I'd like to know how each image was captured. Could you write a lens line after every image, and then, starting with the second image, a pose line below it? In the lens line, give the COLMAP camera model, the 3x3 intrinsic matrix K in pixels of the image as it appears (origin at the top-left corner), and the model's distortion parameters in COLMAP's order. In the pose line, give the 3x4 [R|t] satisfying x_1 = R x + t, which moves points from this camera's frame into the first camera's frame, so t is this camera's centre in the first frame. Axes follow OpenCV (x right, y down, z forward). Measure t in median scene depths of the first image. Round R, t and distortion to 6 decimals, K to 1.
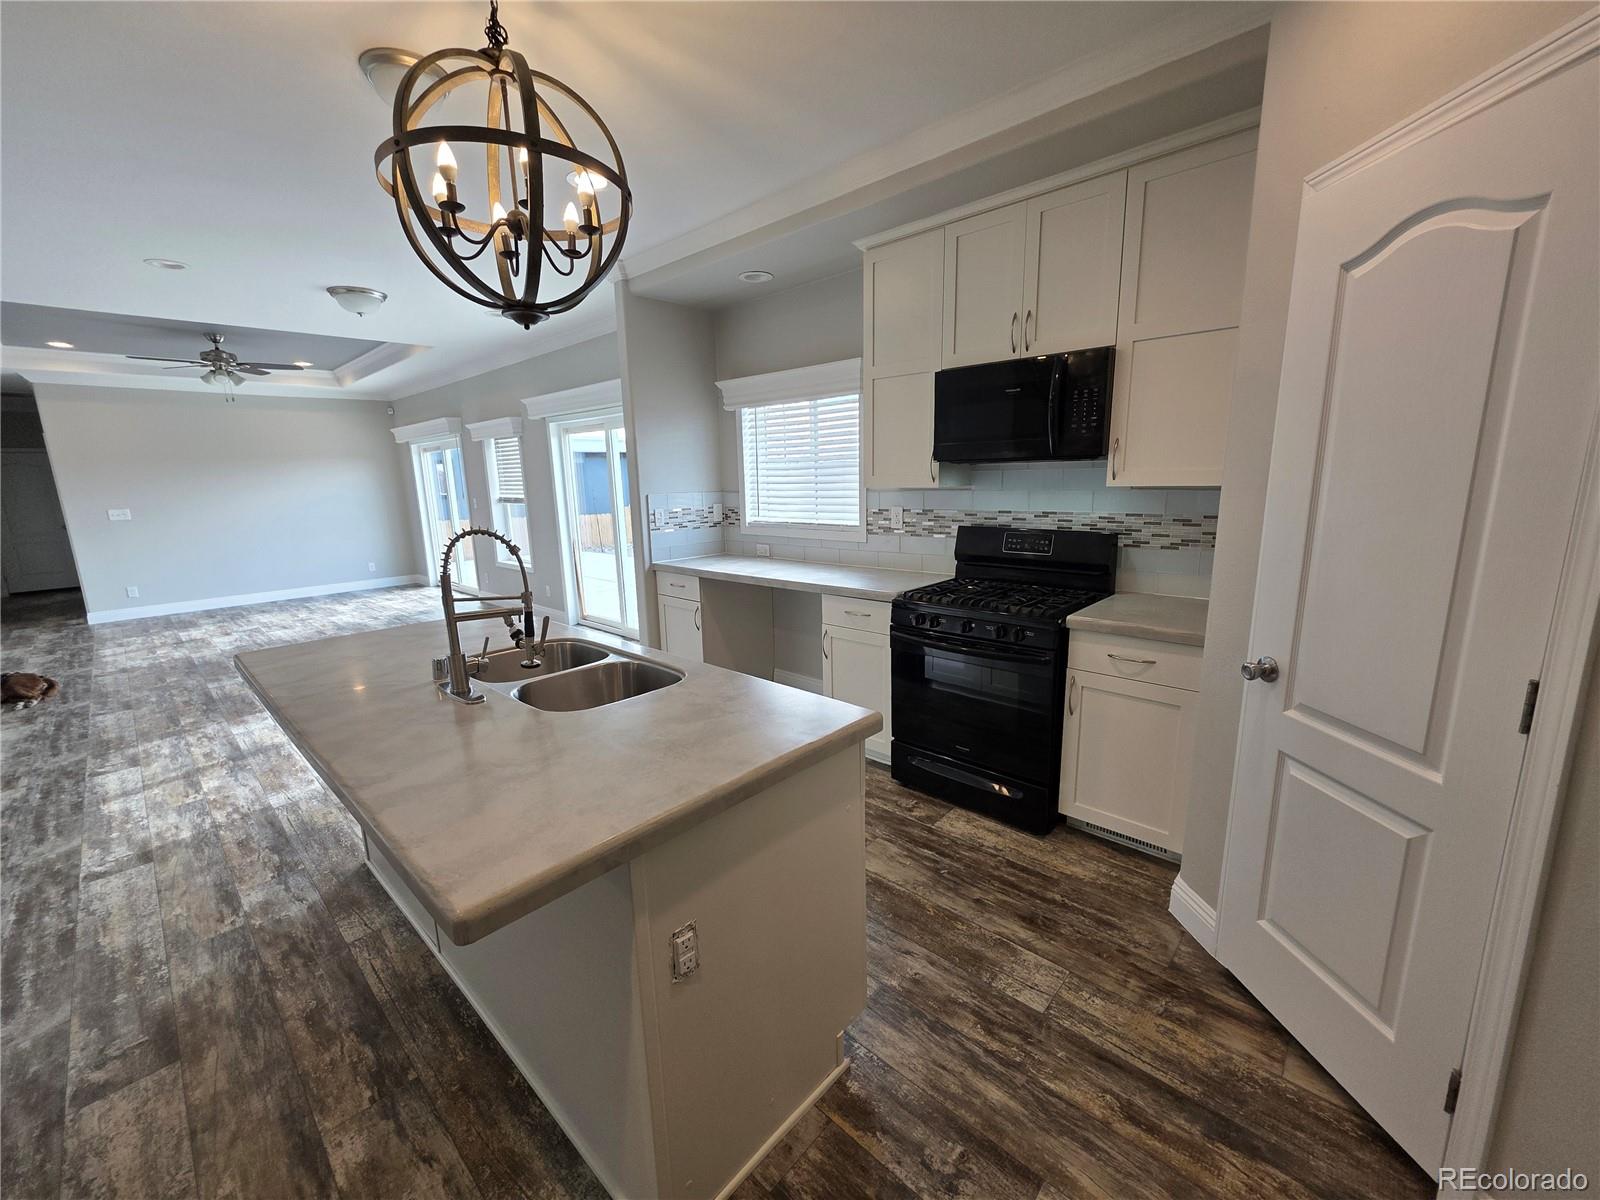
lens RADIAL K [[630.5, 0, 808.5], [0, 630.5, 595.7], [0, 0, 1]] dist [0.001755, 0.000586]
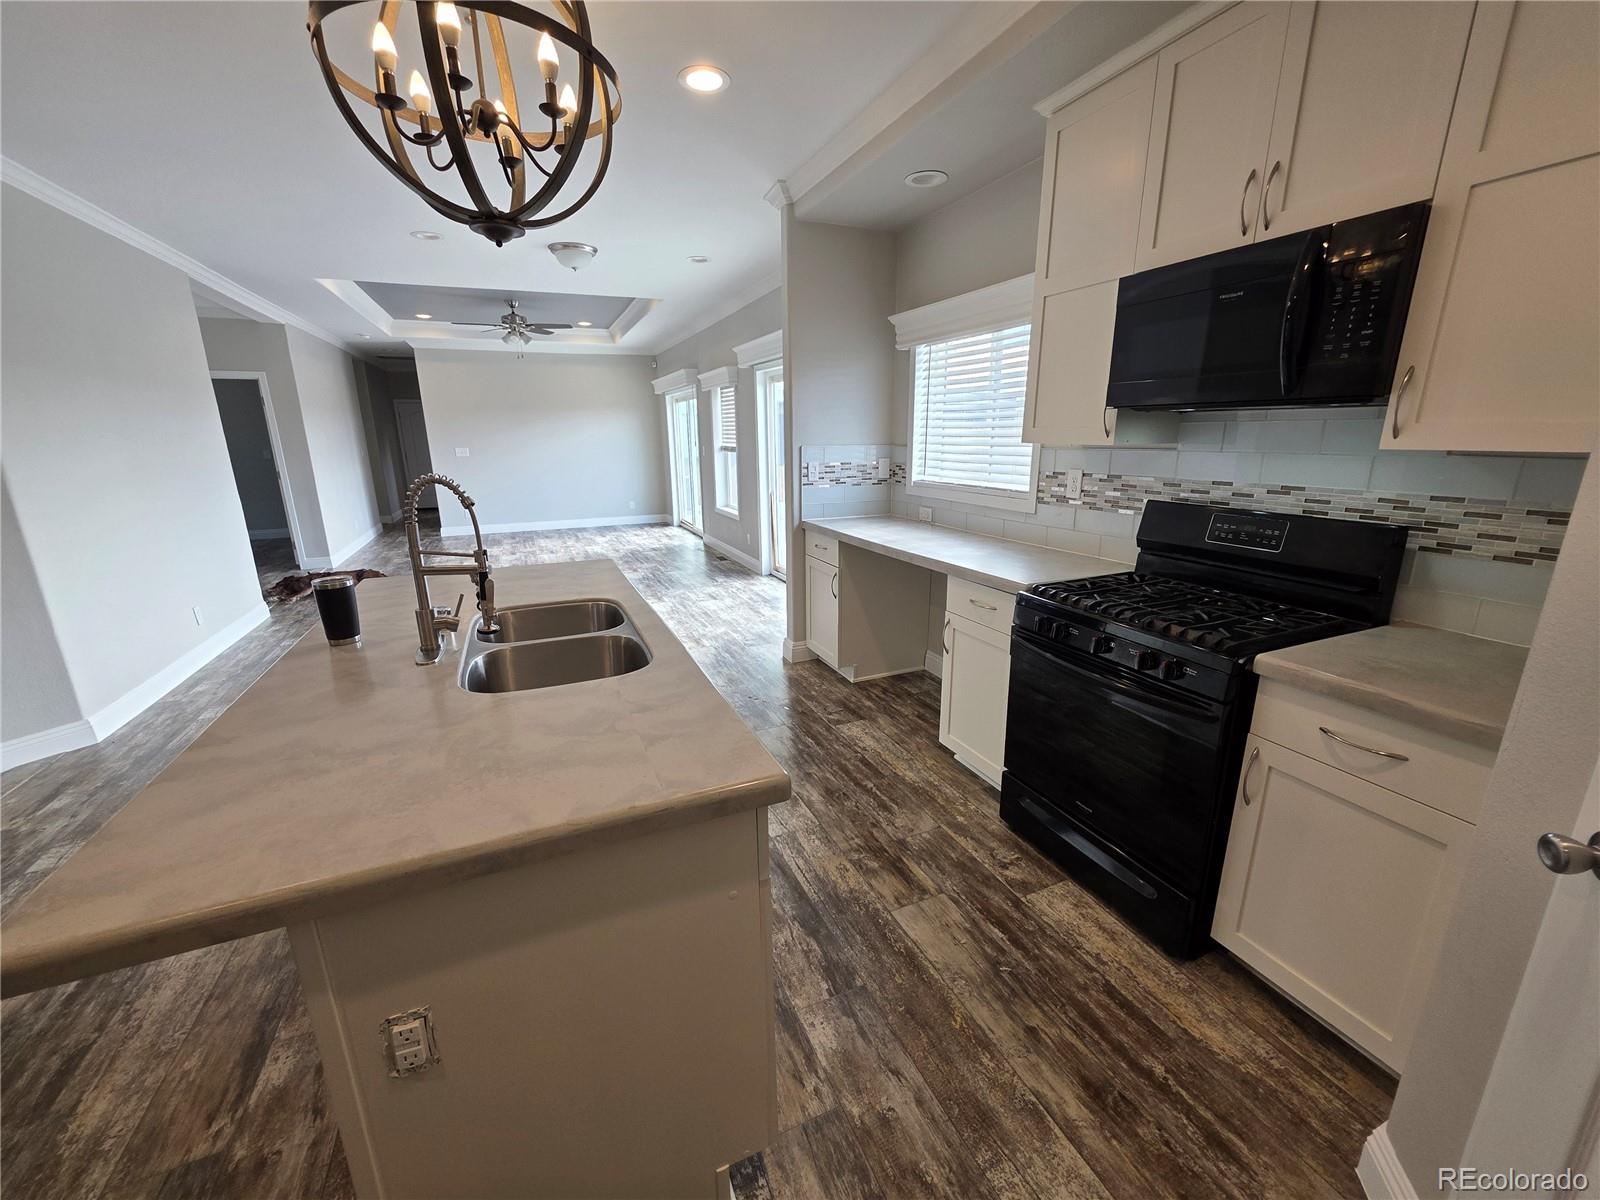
lens RADIAL K [[633.0, 0, 815.5], [0, 633.0, 596.2], [0, 0, 1]] dist [0.001831, 0.000596]
pose [[0.918104, 0.114465, -0.379451, 0.199626], [-0.087205, 0.992267, 0.088329, -0.036435], [0.386627, -0.048005, 0.920986, 0.204618]]
